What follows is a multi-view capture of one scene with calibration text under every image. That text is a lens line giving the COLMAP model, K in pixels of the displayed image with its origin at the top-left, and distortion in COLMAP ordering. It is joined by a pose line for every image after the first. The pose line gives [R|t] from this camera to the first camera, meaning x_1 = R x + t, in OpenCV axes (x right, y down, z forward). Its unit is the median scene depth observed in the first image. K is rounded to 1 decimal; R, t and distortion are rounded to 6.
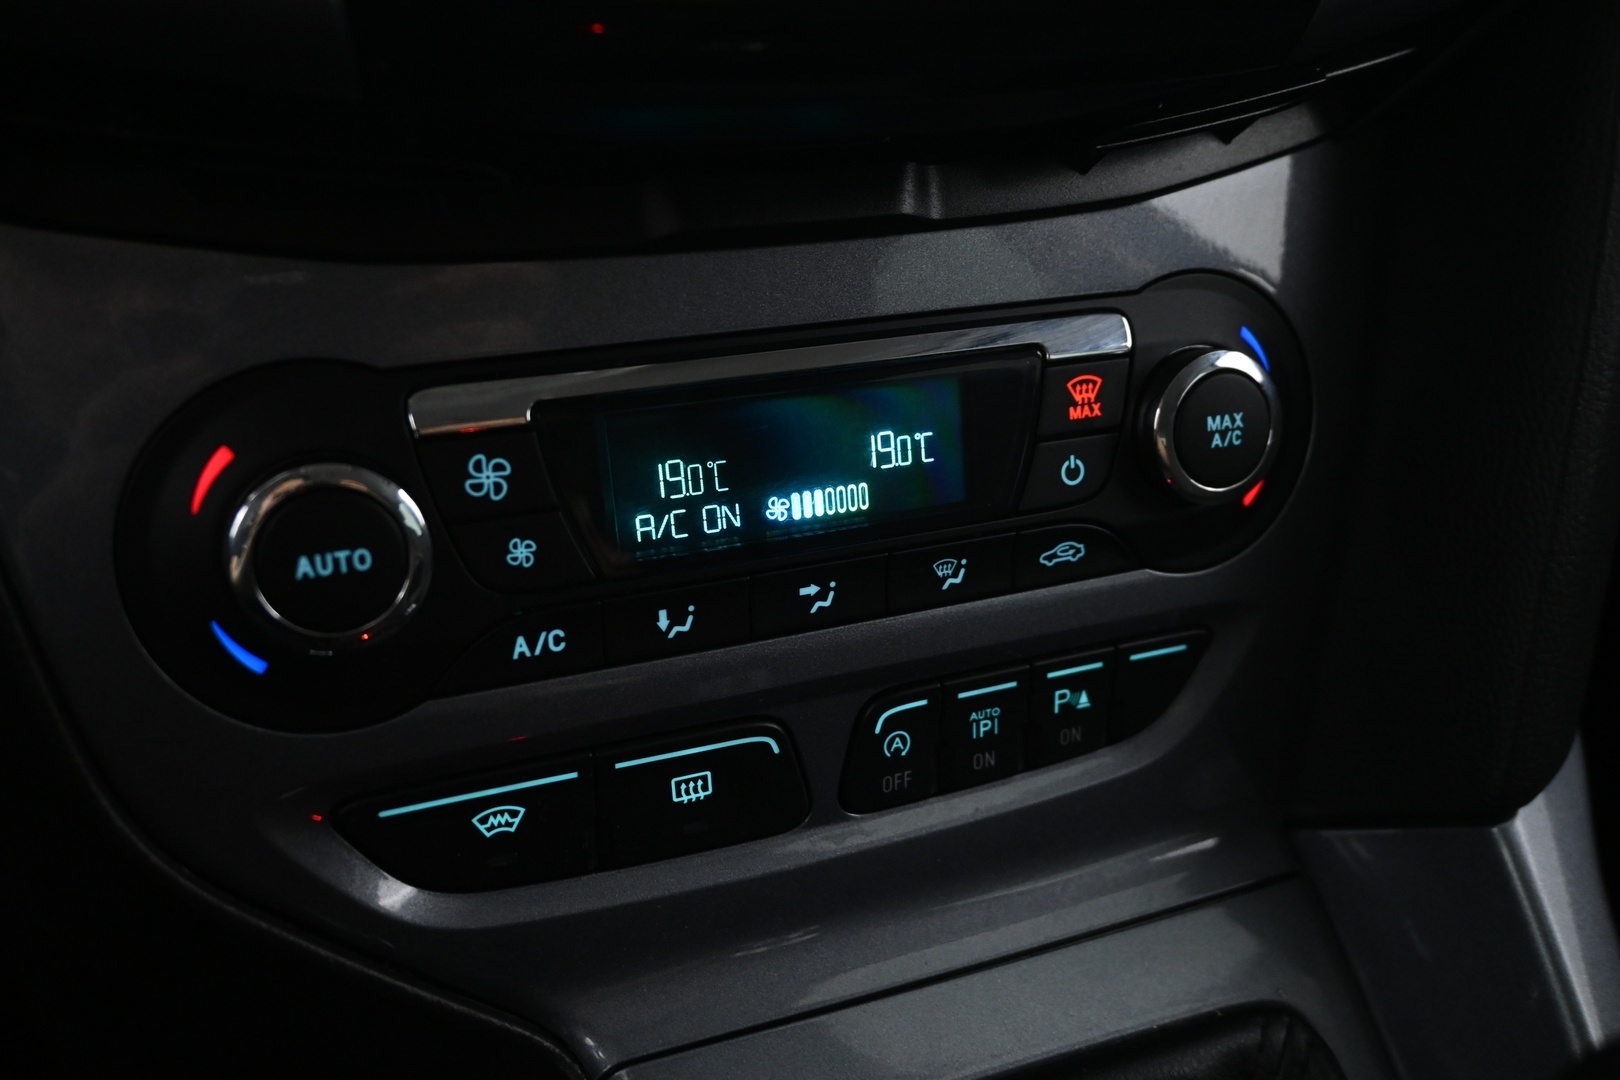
lens RADIAL K [[1458.7, 0, 810.0], [0, 1458.7, 540.0], [0, 0, 1]] dist [-0.002621, 0.001299]
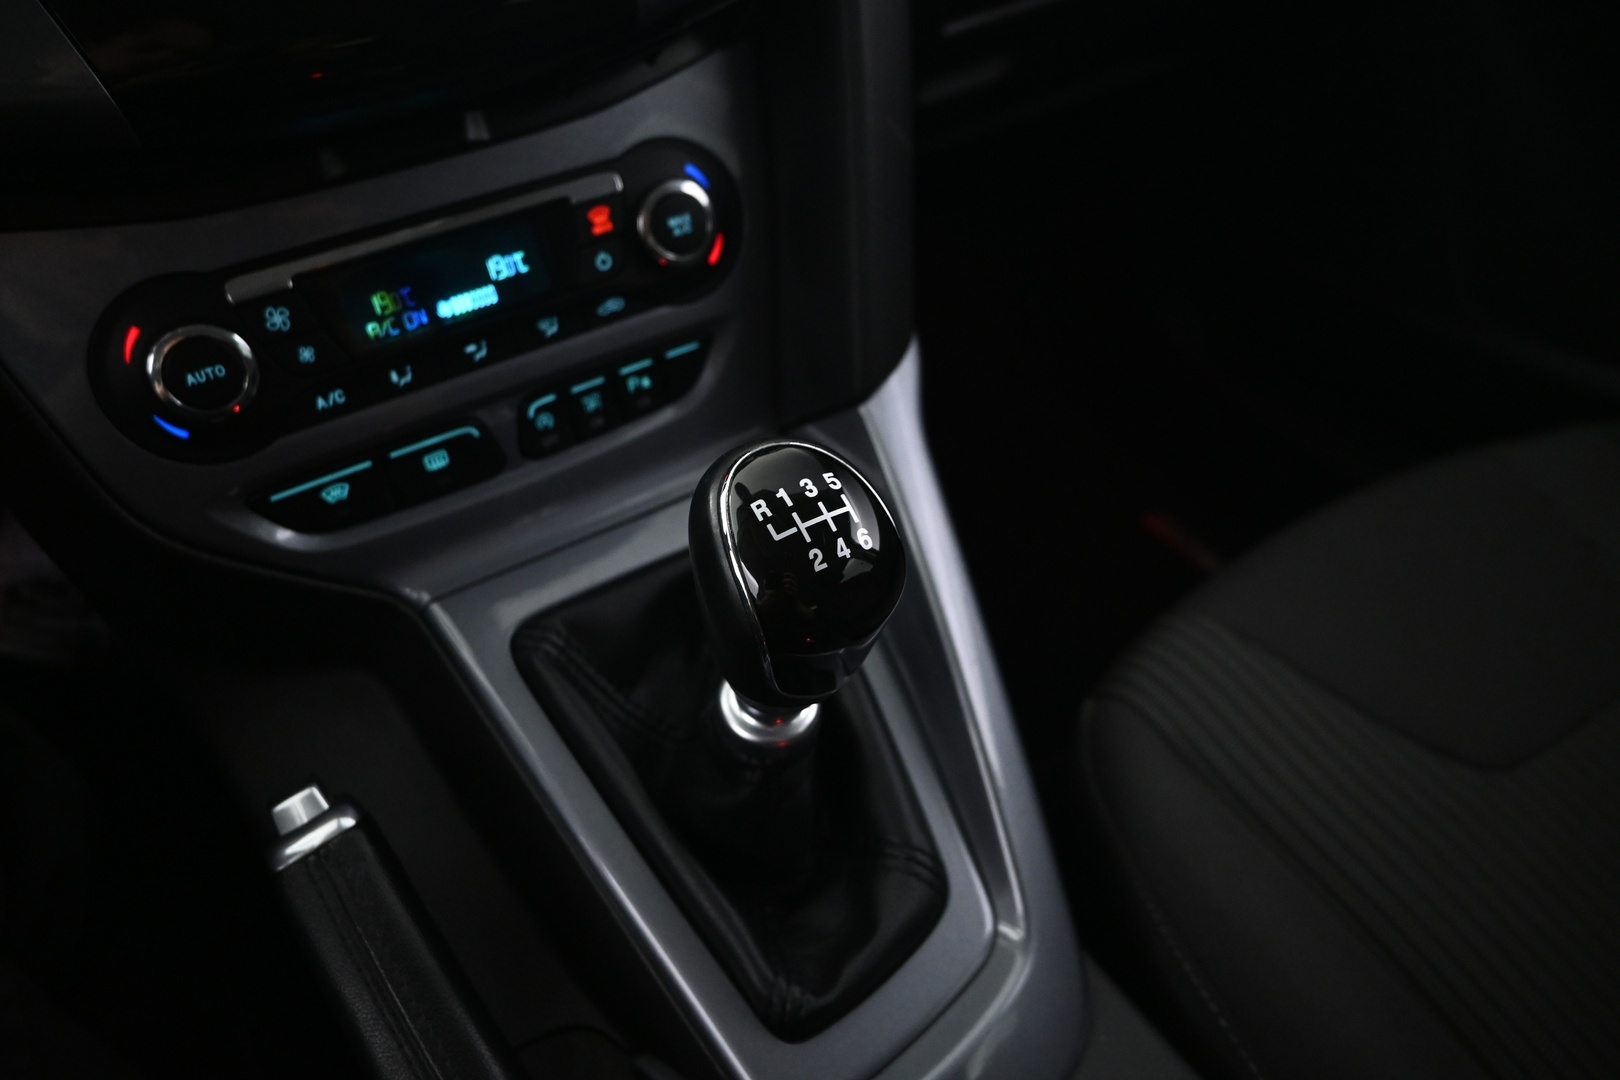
lens RADIAL K [[1127.6, 0, 810.0], [0, 1127.6, 540.0], [0, 0, 1]] dist [-0.001147, -0.000733]
pose [[0.980062, -0.190574, 0.056215, 0.306209], [0.176856, 0.965659, 0.190330, 0.074248], [-0.090556, -0.176593, 0.980109, -0.544803]]
